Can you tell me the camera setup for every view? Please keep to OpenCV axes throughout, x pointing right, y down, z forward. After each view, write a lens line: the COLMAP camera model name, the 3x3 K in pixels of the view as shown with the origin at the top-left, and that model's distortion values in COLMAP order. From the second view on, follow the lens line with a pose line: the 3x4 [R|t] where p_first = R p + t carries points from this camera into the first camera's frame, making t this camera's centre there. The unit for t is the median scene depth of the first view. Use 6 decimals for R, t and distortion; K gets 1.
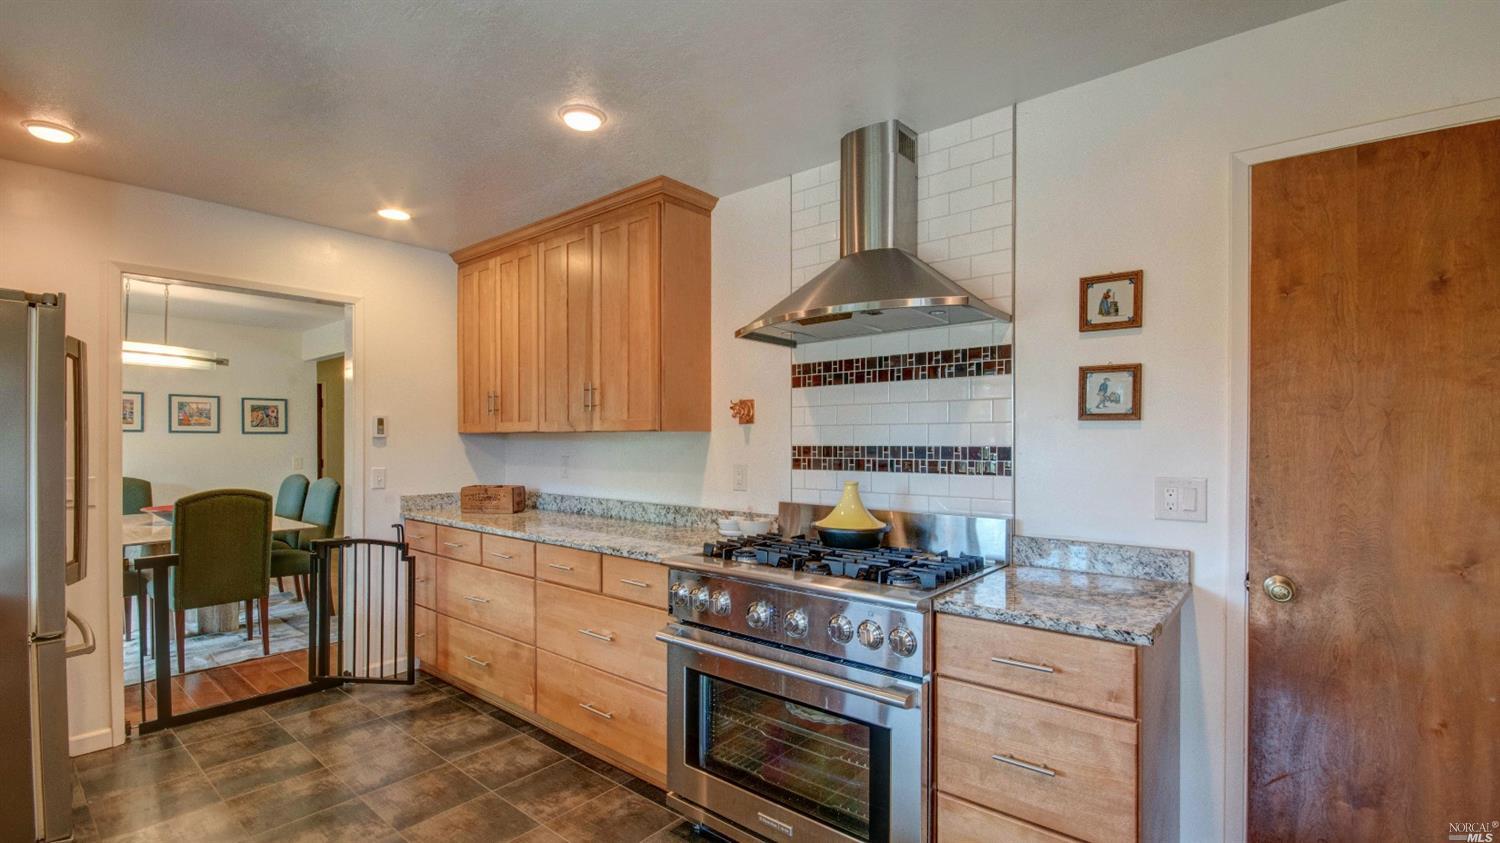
lens RADIAL K [[665.0, 0, 748.9], [0, 665.0, 444.1], [0, 0, 1]] dist [0.015196, -0.014095]
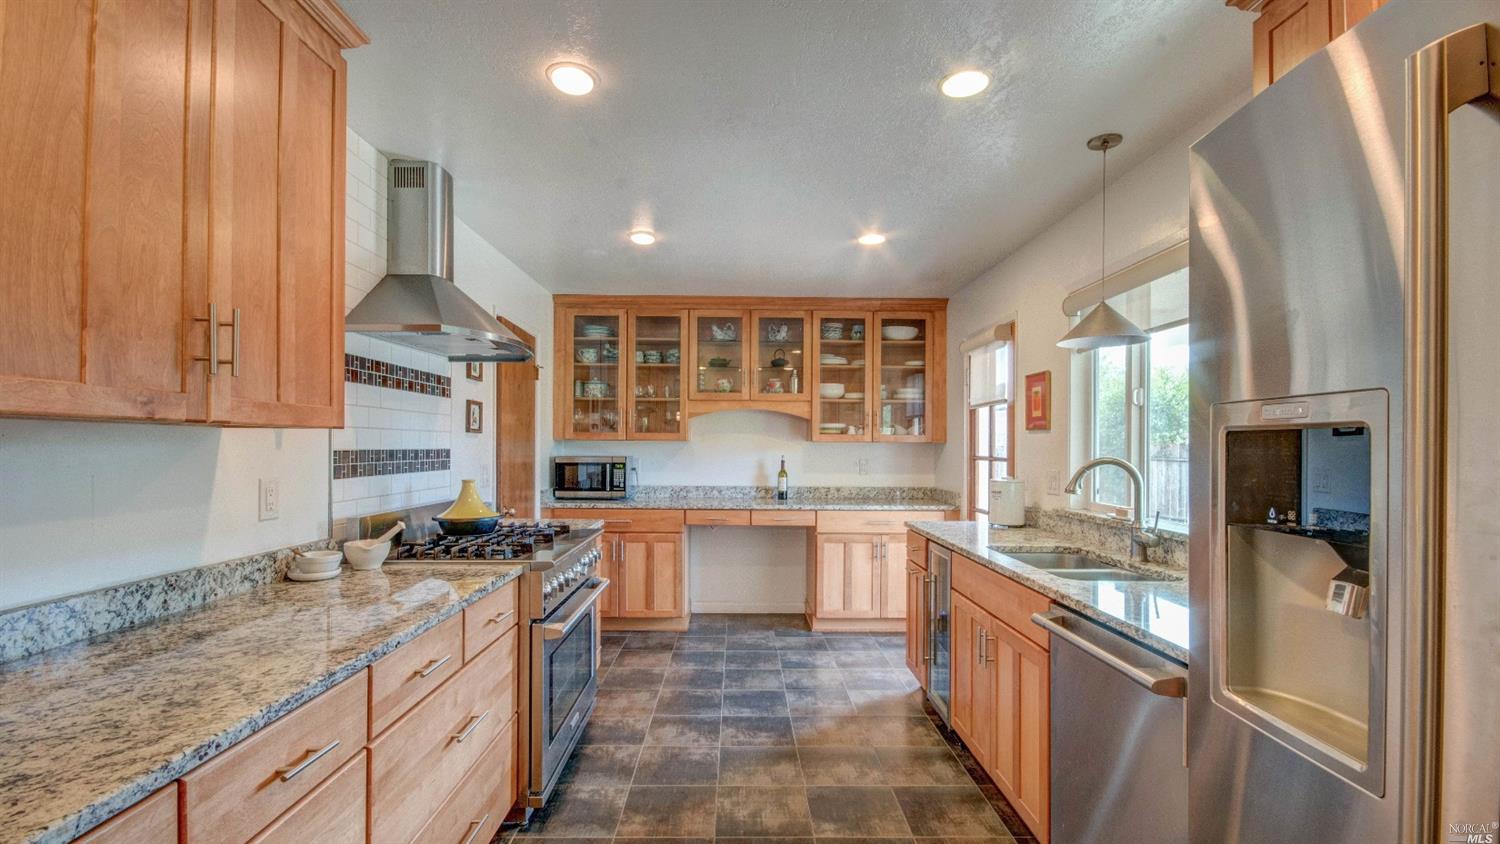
lens RADIAL K [[665.0, 0, 748.9], [0, 665.0, 444.6], [0, 0, 1]] dist [0.015196, -0.014095]
pose [[-0.653380, -0.002984, 0.757024, -0.896166], [-0.003574, 0.999993, 0.000857, -0.007296], [-0.757022, -0.002145, -0.653386, 1.170510]]
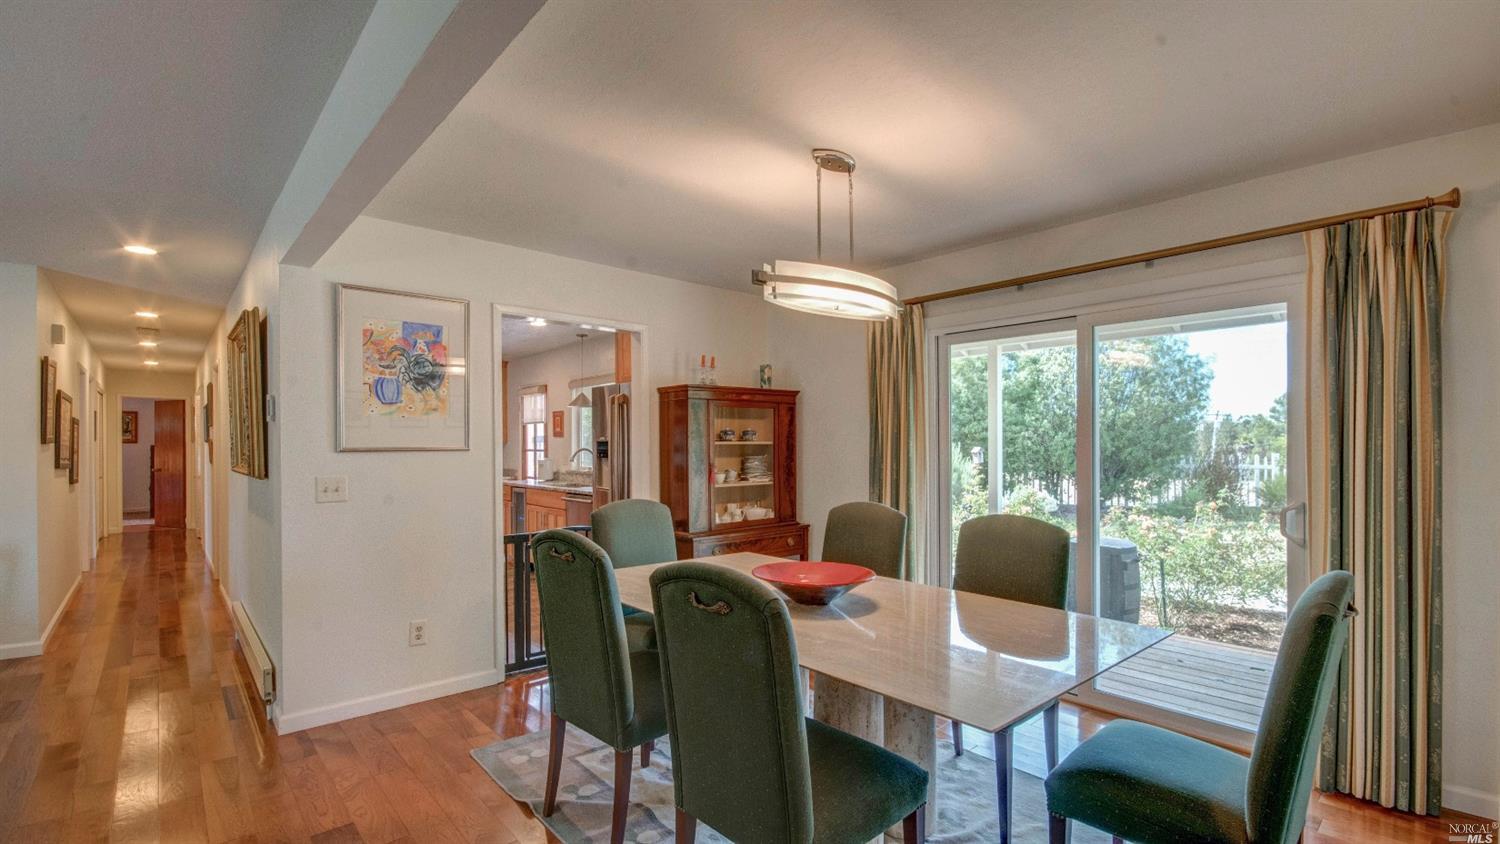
lens RADIAL K [[665.0, 0, 748.9], [0, 665.0, 444.6], [0, 0, 1]] dist [0.015196, -0.014095]
pose [[-0.988598, 0.001491, 0.150573, -1.570874], [0.003012, 0.999947, 0.009870, -0.030027], [-0.150550, 0.010211, -0.988550, 2.714446]]
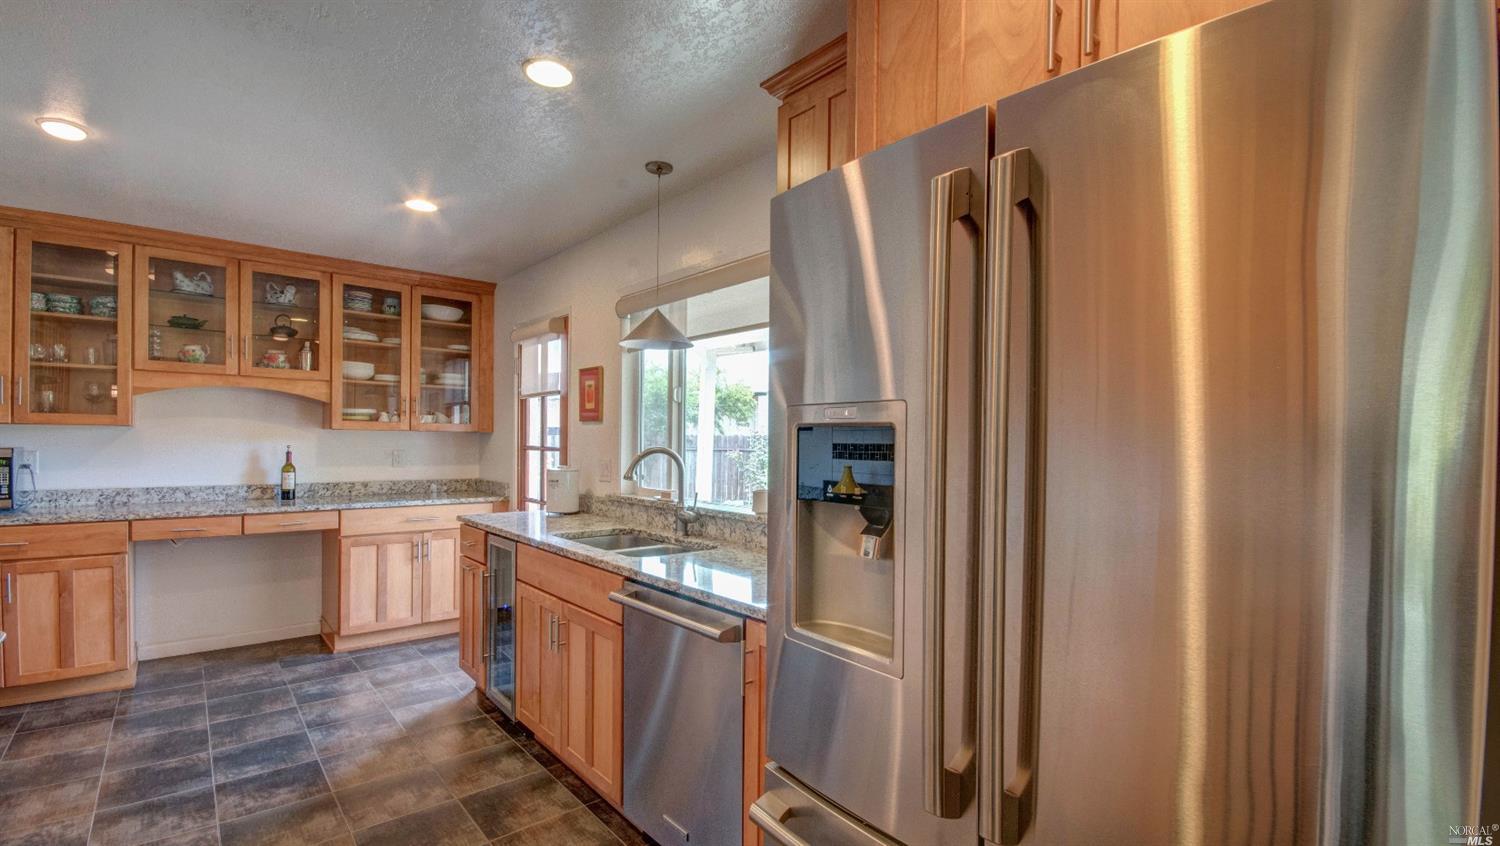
lens RADIAL K [[665.0, 0, 748.9], [0, 665.0, 445.6], [0, 0, 1]] dist [0.015196, -0.014095]
pose [[-0.985324, -0.014341, 0.170091, -0.837289], [-0.012428, 0.999847, 0.012305, -0.007796], [-0.170241, 0.010011, -0.985352, 1.203798]]
